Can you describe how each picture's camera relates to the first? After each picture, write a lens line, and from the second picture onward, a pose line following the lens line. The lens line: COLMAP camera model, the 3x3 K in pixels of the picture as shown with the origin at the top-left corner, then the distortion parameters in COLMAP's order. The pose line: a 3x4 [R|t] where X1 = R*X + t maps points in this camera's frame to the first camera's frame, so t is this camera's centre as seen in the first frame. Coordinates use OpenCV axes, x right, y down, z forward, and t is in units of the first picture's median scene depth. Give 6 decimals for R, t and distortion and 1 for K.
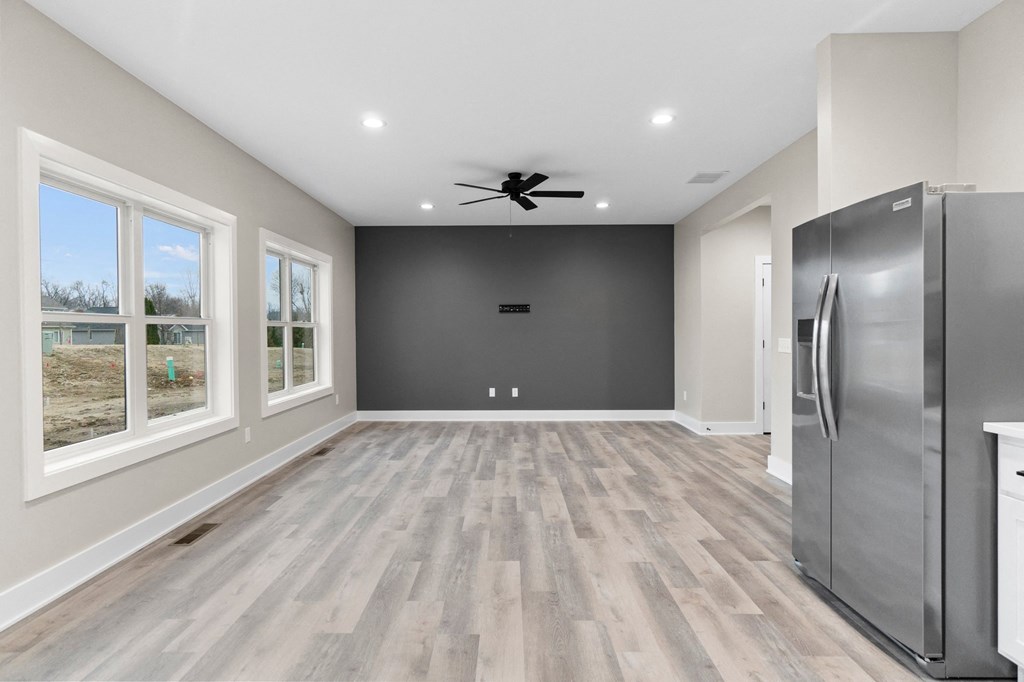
lens RADIAL K [[570.8, 0, 506.6], [0, 570.8, 338.5], [0, 0, 1]] dist [0.000465, 0.000373]
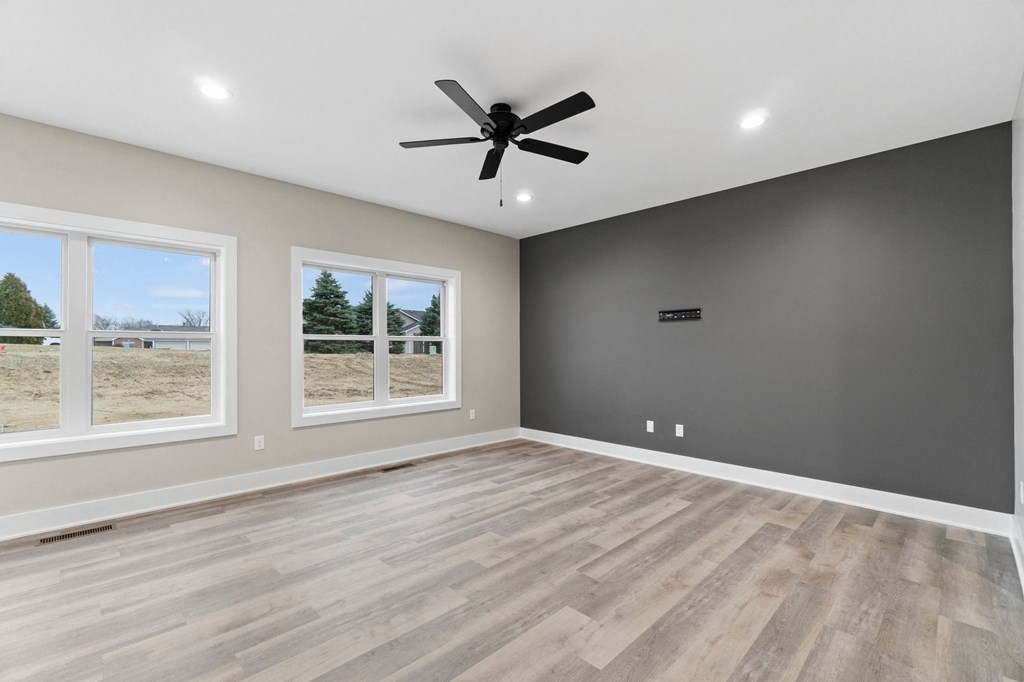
lens RADIAL K [[446.6, 0, 499.1], [0, 446.6, 347.0], [0, 0, 1]] dist [-0.004979, -0.000297]
pose [[0.693895, 0.001858, -0.720074, 0.452051], [-0.012482, 0.999877, -0.009448, -0.006180], [0.719968, 0.015543, 0.693833, 0.750987]]
